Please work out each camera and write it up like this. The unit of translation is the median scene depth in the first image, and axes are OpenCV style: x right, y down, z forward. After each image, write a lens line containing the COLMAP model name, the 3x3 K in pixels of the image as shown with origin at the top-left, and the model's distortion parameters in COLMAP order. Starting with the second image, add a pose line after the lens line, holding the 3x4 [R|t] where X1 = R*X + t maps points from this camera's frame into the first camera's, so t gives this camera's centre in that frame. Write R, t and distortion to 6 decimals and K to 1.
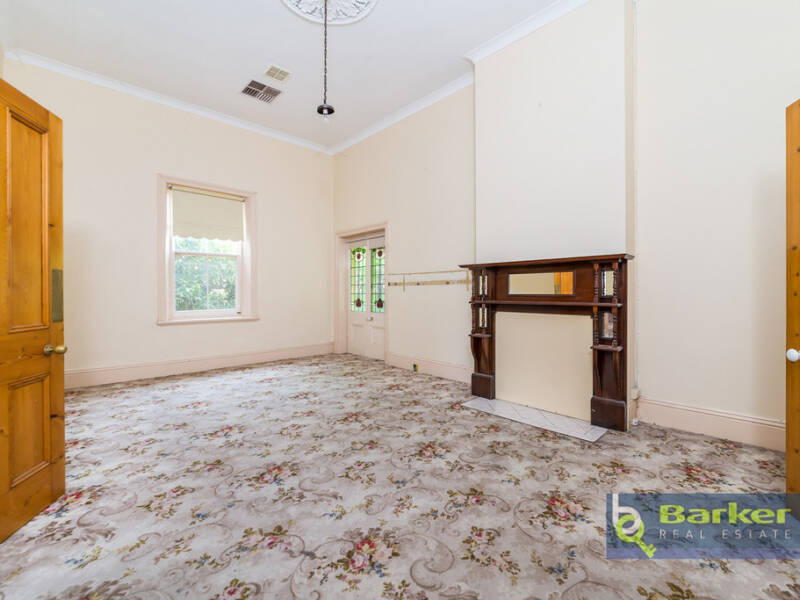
lens RADIAL K [[319.1, 0, 400.0], [0, 319.1, 300.0], [0, 0, 1]] dist [-0.034975, 0.000293]
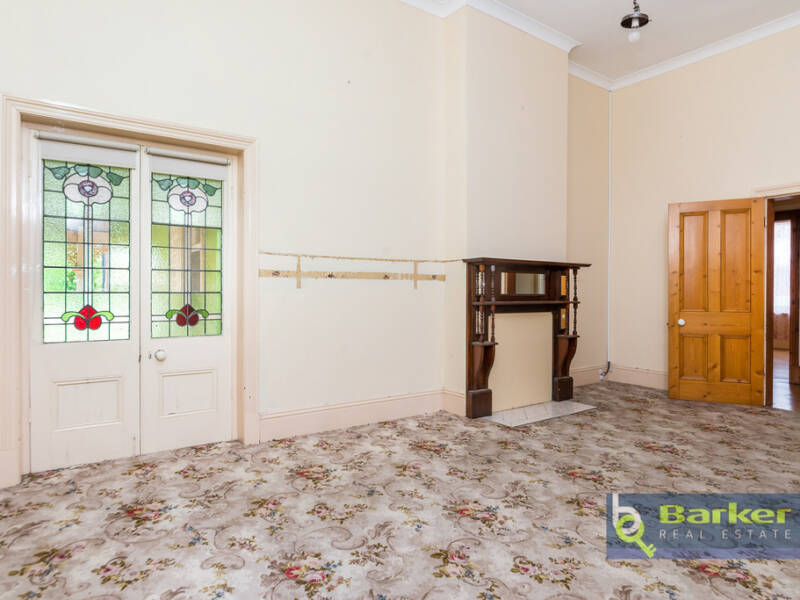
lens RADIAL K [[448.7, 0, 400.2], [0, 448.7, 295.2], [0, 0, 1]] dist [-0.004553, -0.002866]
pose [[0.215176, -0.002240, 0.976573, -0.848439], [0.018011, 0.999836, -0.001675, -0.014777], [-0.976409, 0.017949, 0.215181, 0.855640]]
